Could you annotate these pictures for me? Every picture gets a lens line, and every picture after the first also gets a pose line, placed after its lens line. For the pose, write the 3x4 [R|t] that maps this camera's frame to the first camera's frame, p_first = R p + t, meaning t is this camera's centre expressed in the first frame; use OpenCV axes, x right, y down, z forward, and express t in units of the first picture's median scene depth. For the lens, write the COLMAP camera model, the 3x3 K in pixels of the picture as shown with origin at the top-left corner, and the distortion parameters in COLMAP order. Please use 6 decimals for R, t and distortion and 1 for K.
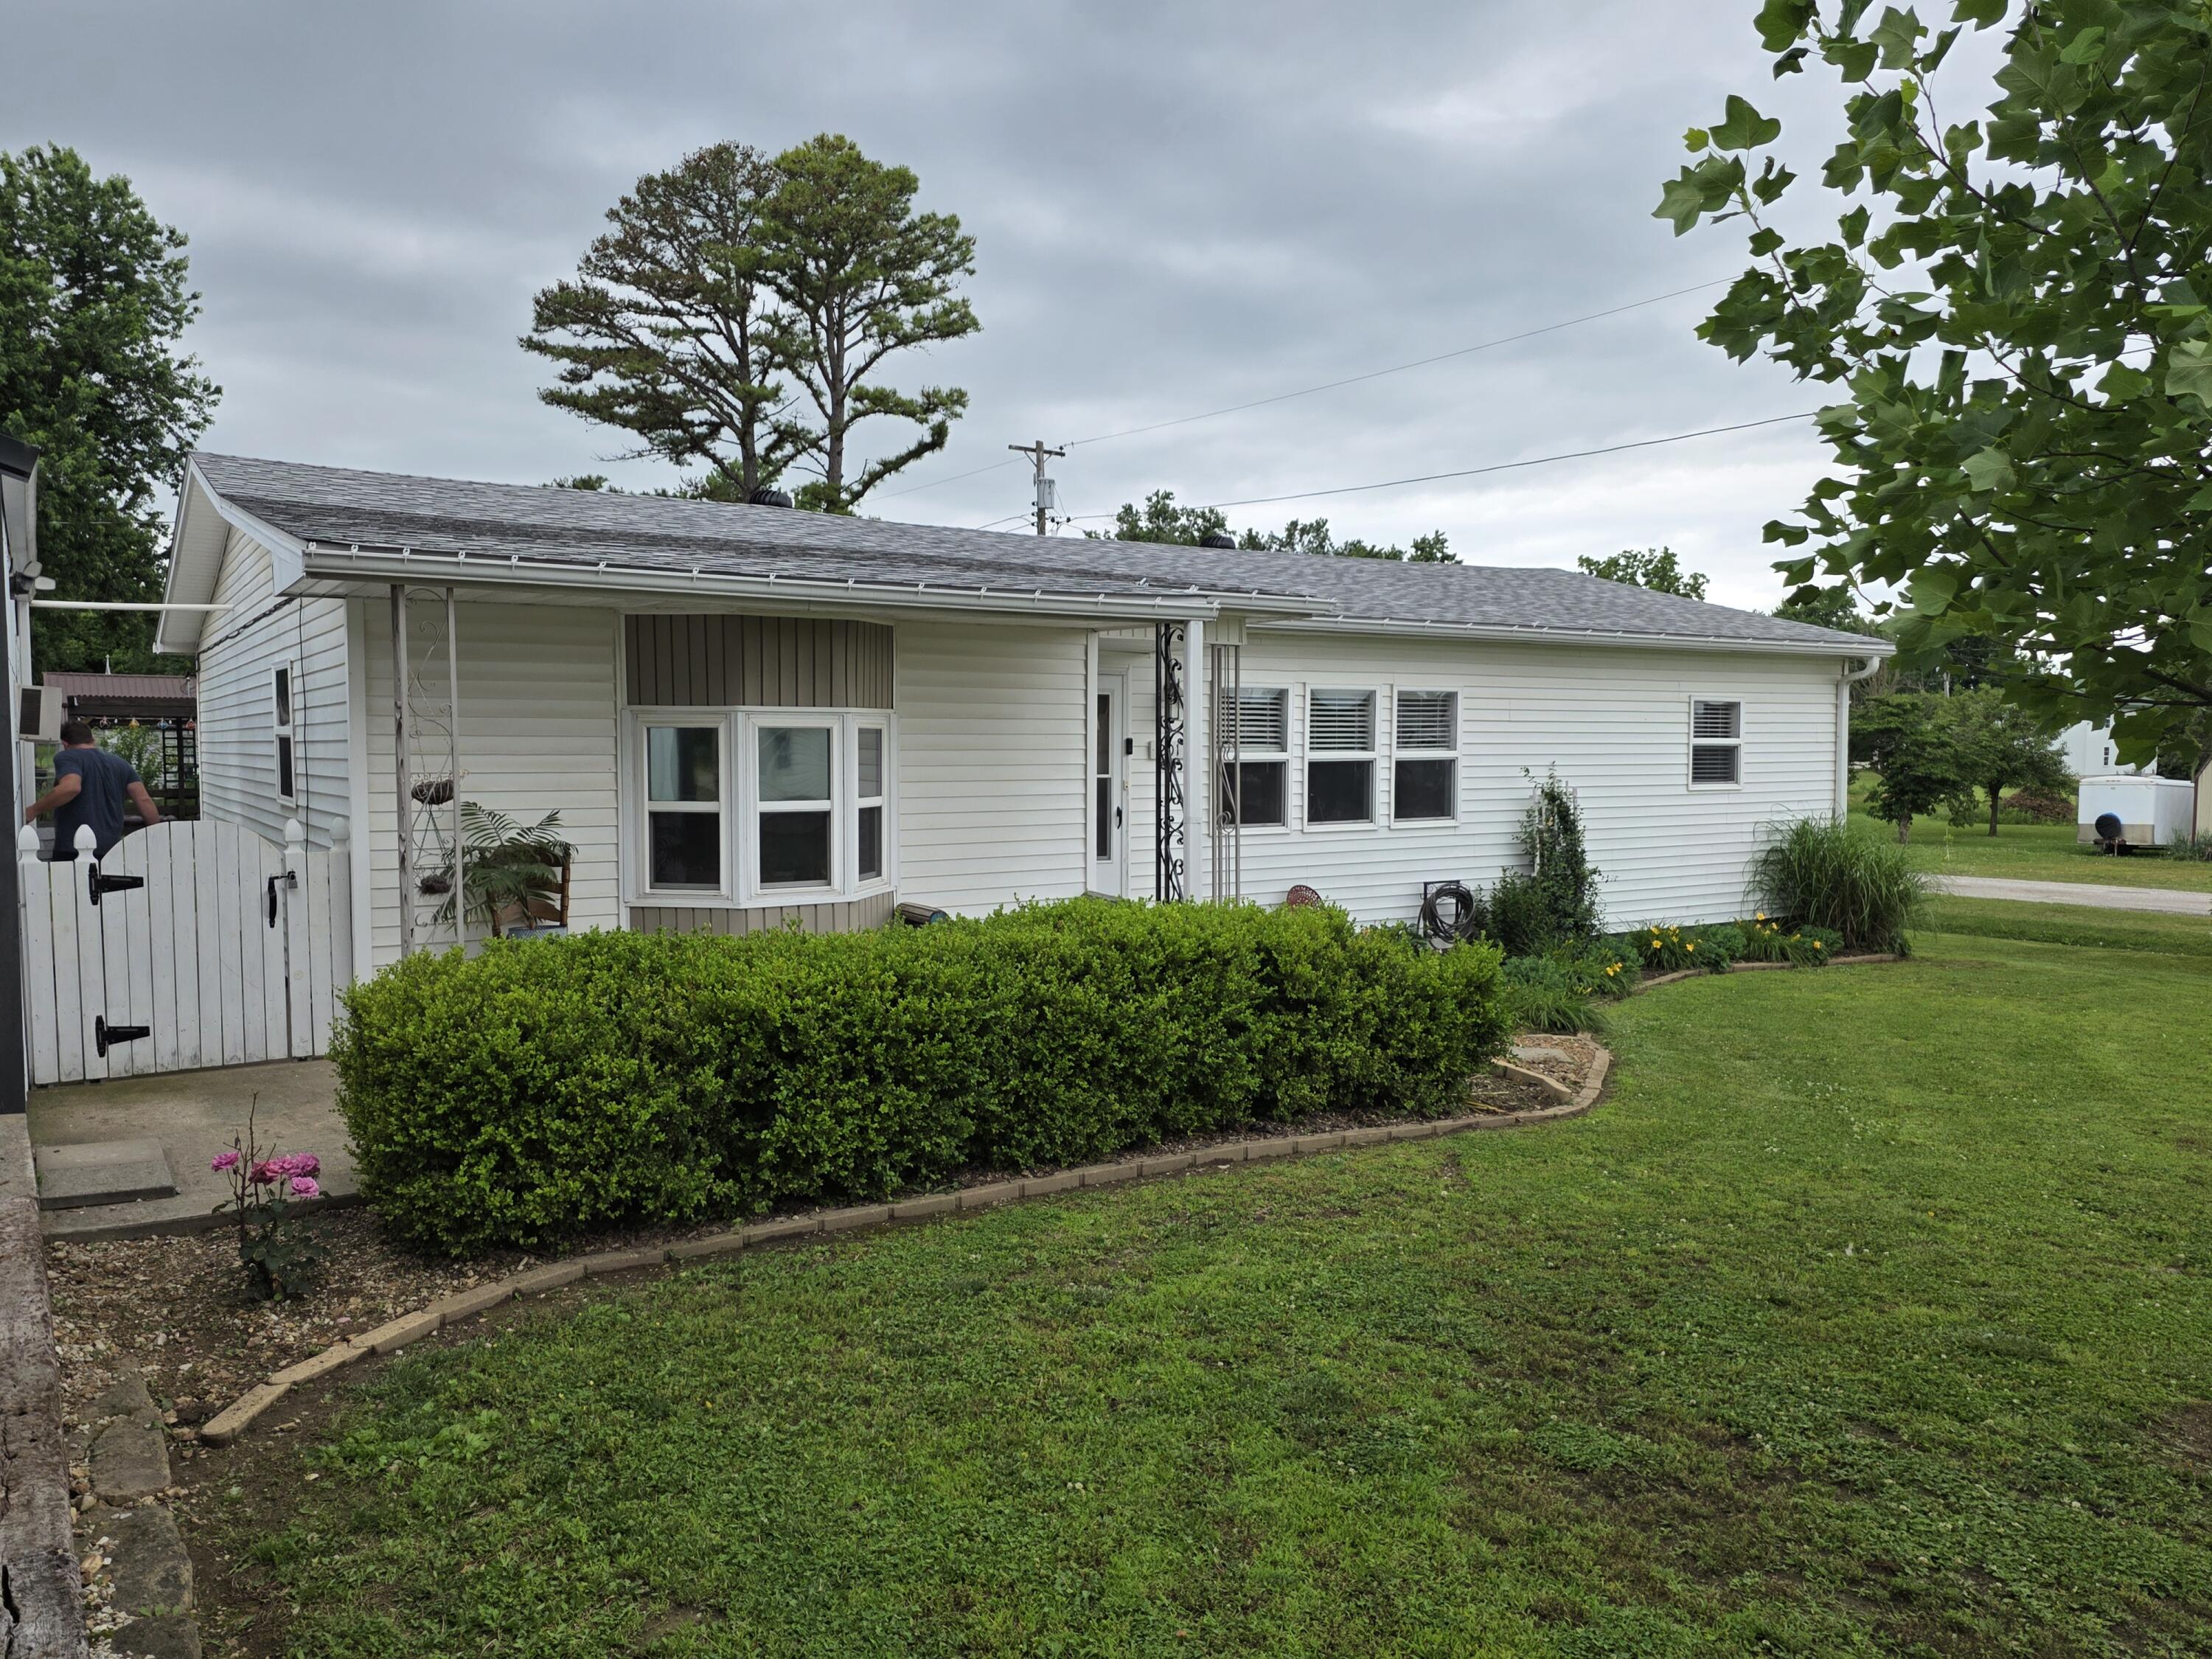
lens RADIAL K [[1601.0, 0, 1106.0], [0, 1601.0, 829.5], [0, 0, 1]] dist [0.001591, -0.000271]
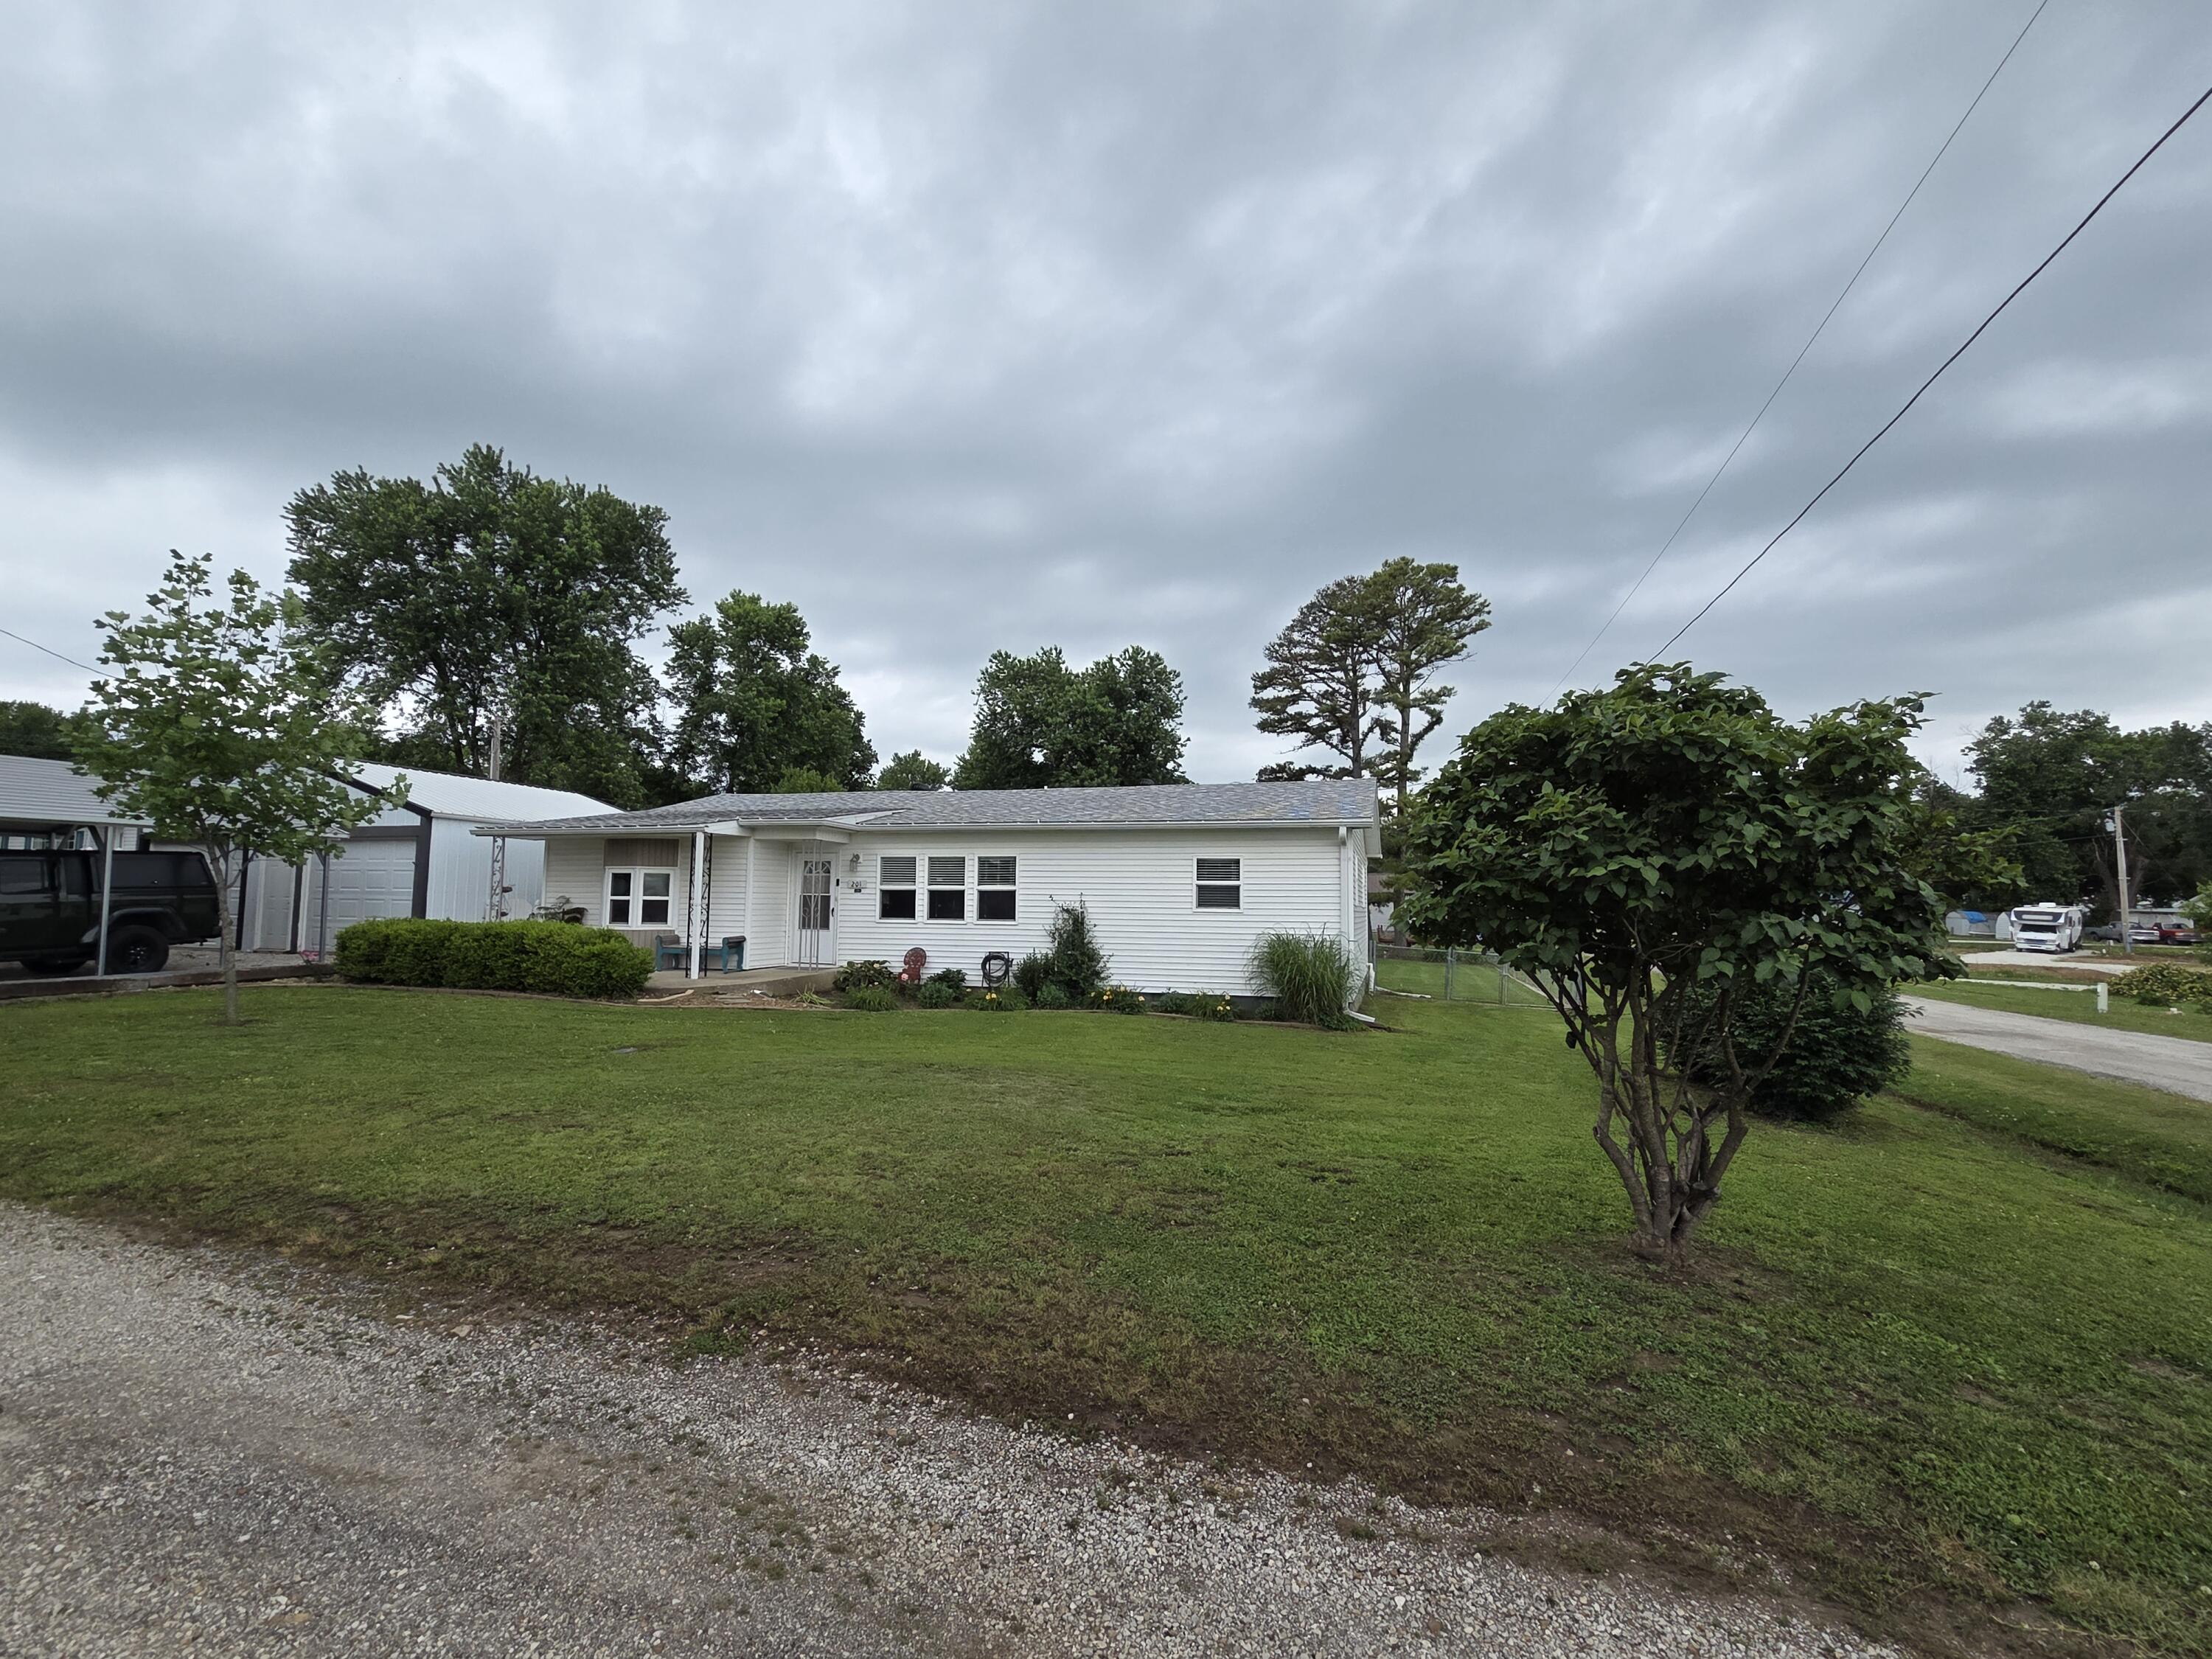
lens RADIAL K [[933.0, 0, 1106.0], [0, 933.0, 829.5], [0, 0, 1]] dist [-0.000876, -0.000034]
pose [[0.652617, -0.050112, -0.756029, 1.161470], [-0.054174, 0.992171, -0.112529, 0.004340], [0.755748, 0.114396, 0.644793, 0.339664]]
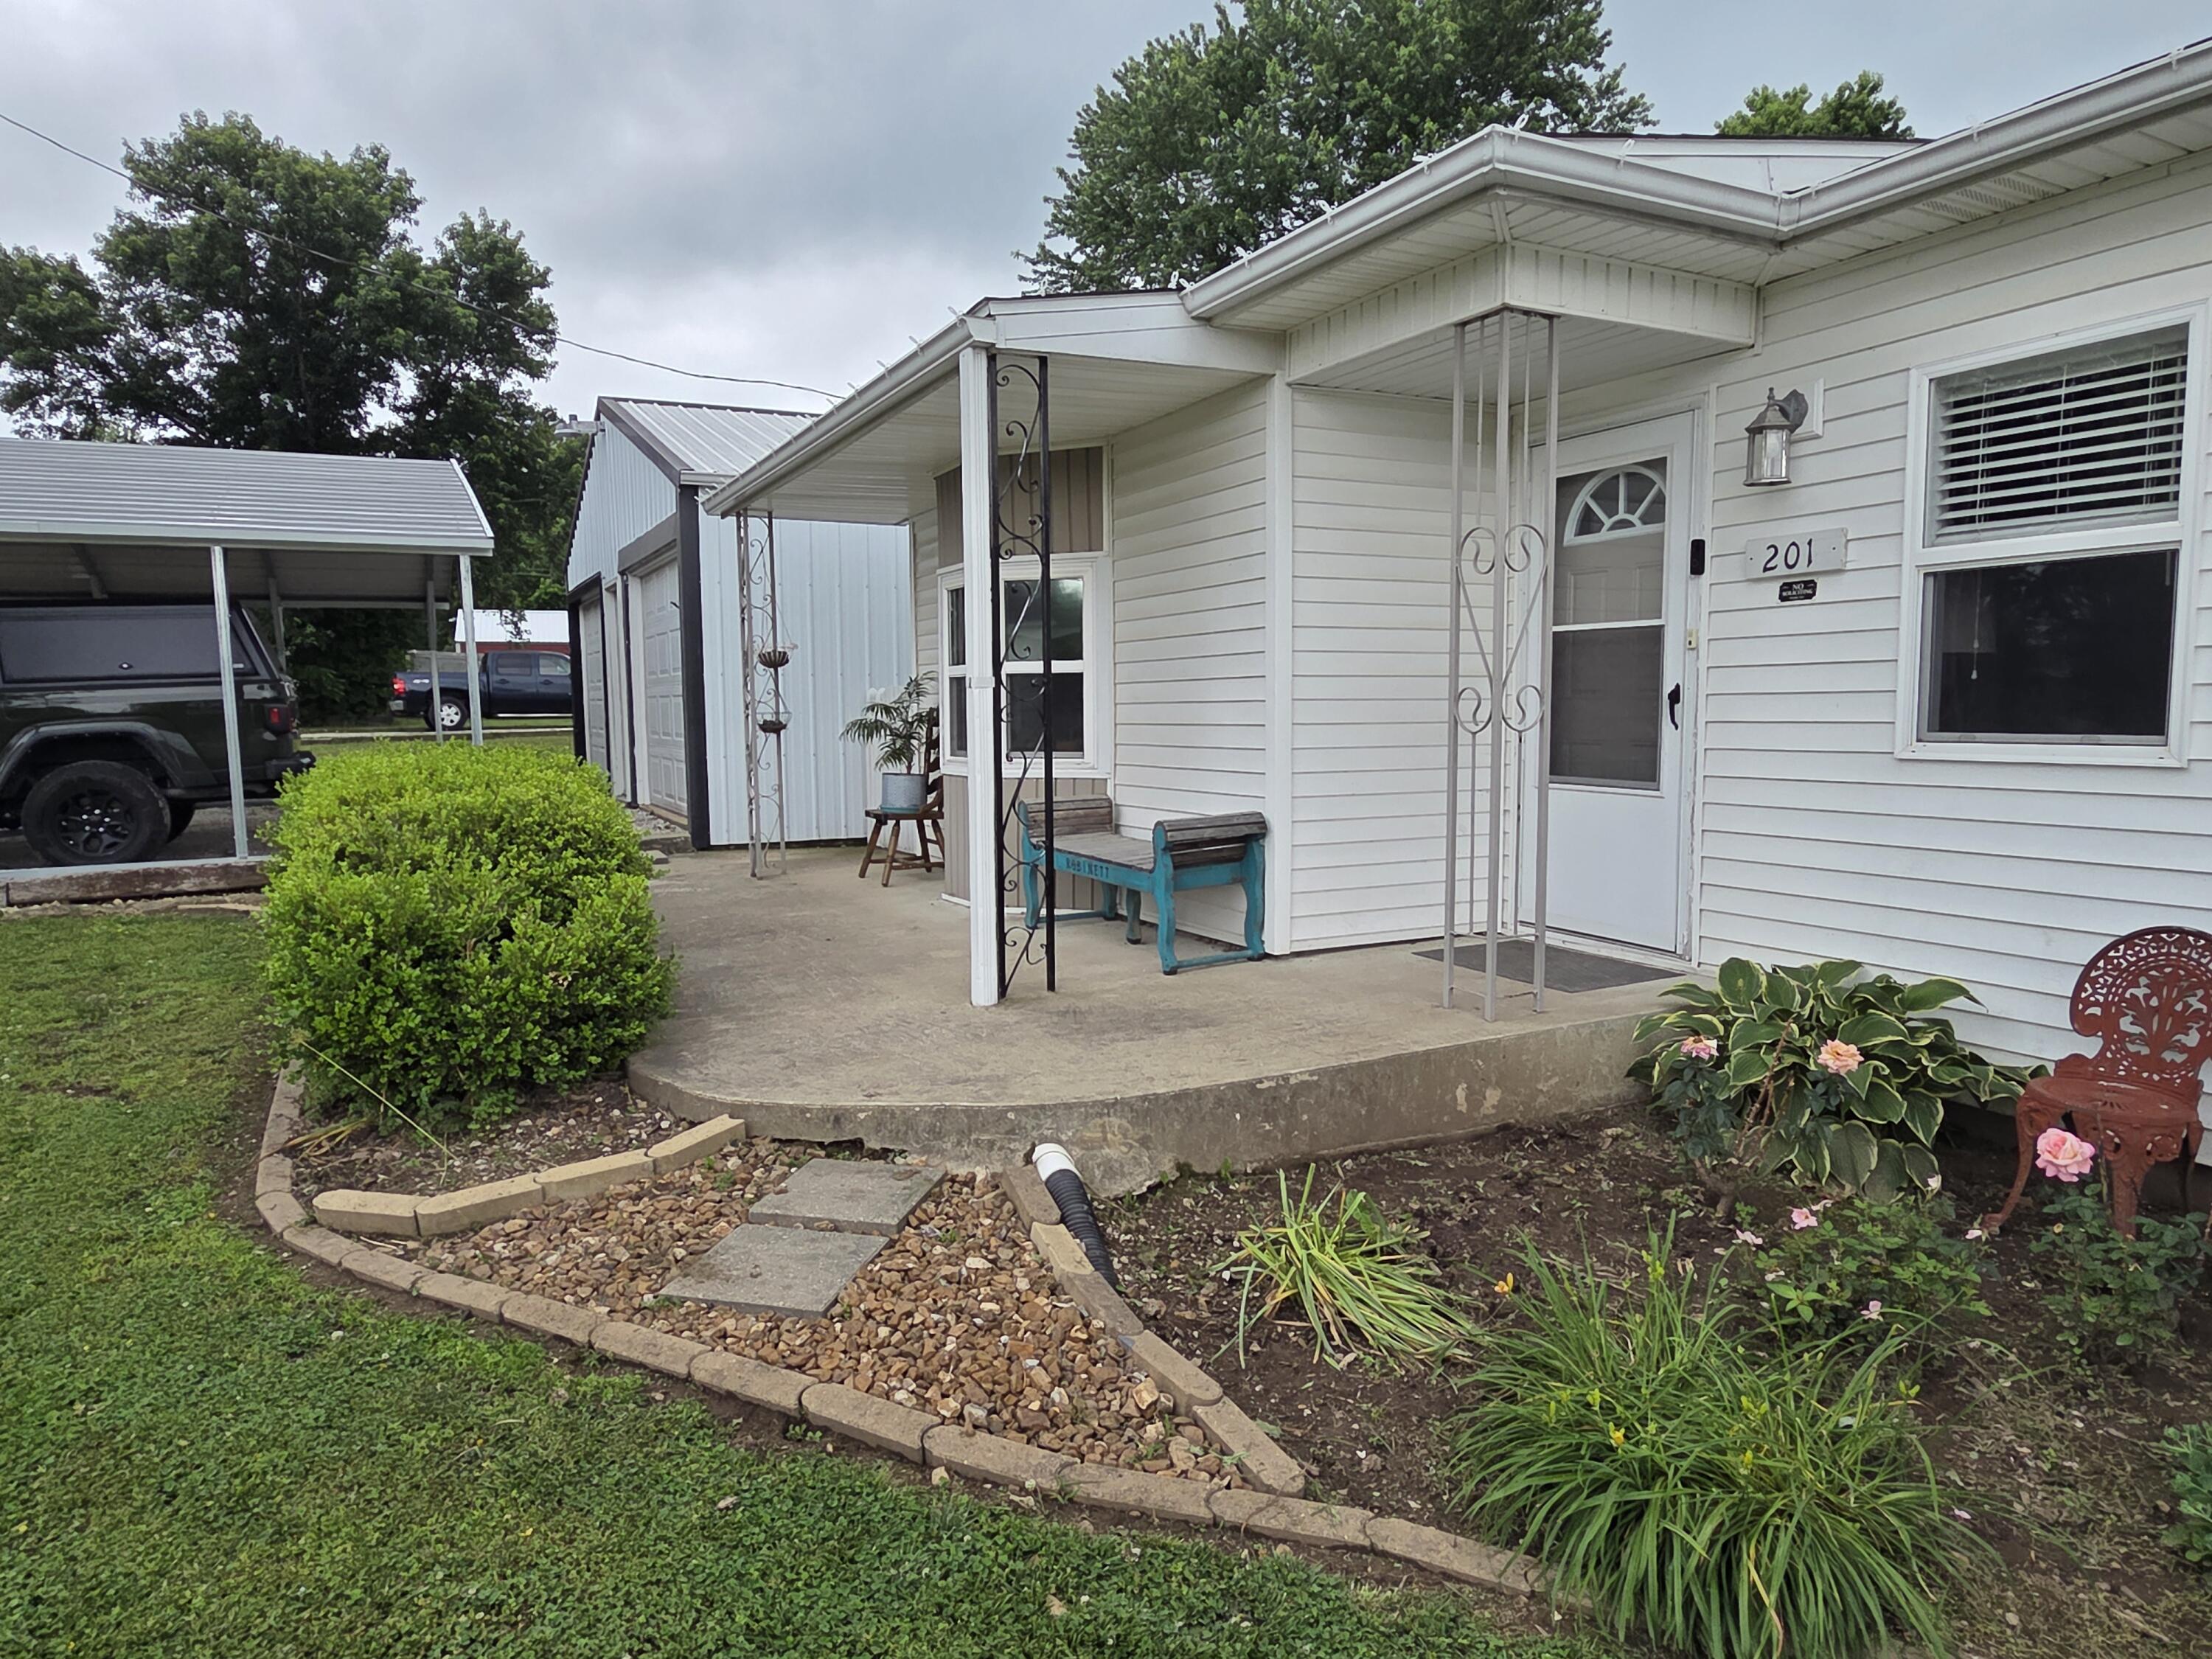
lens RADIAL K [[1411.3, 0, 1106.0], [0, 1411.3, 829.5], [0, 0, 1]] dist [0.023680, -0.018925]
pose [[-0.128886, 0.093518, -0.987240, 0.403097], [-0.043818, 0.994034, 0.099882, -0.004537], [0.990691, 0.056132, -0.124019, 0.763641]]
